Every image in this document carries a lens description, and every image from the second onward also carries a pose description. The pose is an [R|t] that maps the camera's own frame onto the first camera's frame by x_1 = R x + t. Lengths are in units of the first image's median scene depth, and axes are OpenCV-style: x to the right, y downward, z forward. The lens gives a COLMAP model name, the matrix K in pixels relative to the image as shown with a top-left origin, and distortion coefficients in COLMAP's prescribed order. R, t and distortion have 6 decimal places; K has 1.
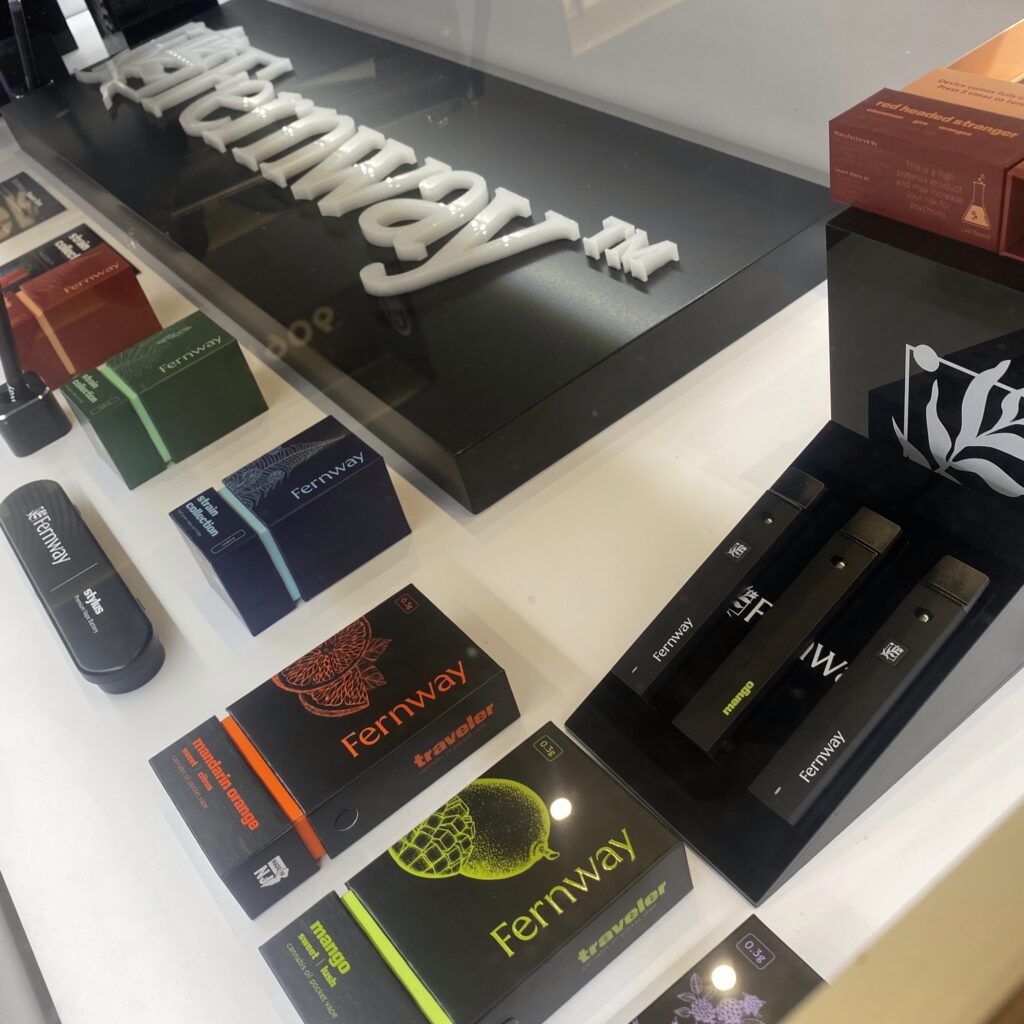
lens RADIAL K [[1135.1, 0, 509.6], [0, 1135.1, 476.5], [0, 0, 1]] dist [0.190257, -0.374372]
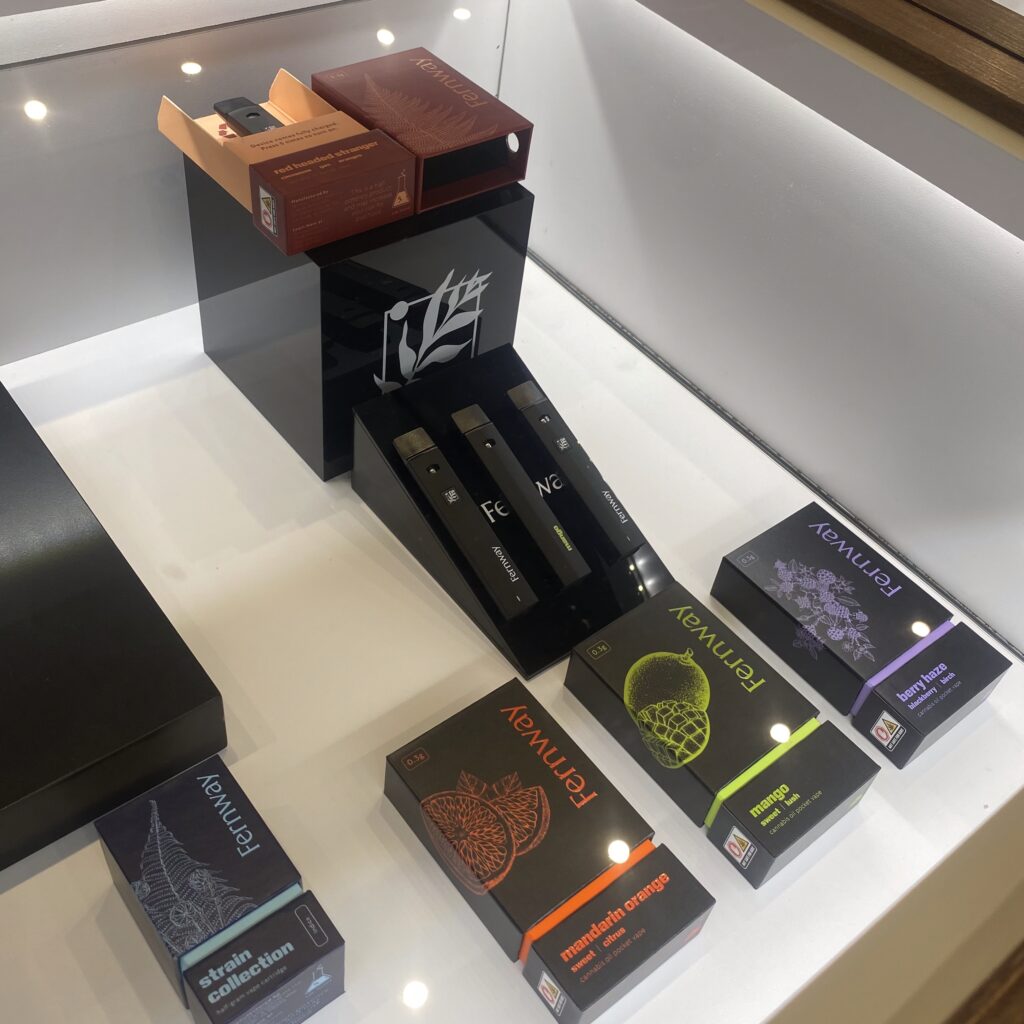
lens RADIAL K [[1135.1, 0, 509.6], [0, 1135.1, 476.5], [0, 0, 1]] dist [0.190257, -0.374372]
pose [[-0.044826, -0.540528, 0.840131, -0.955941], [0.584000, 0.668132, 0.461026, -0.553875], [-0.810515, 0.511302, 0.285719, 0.639111]]
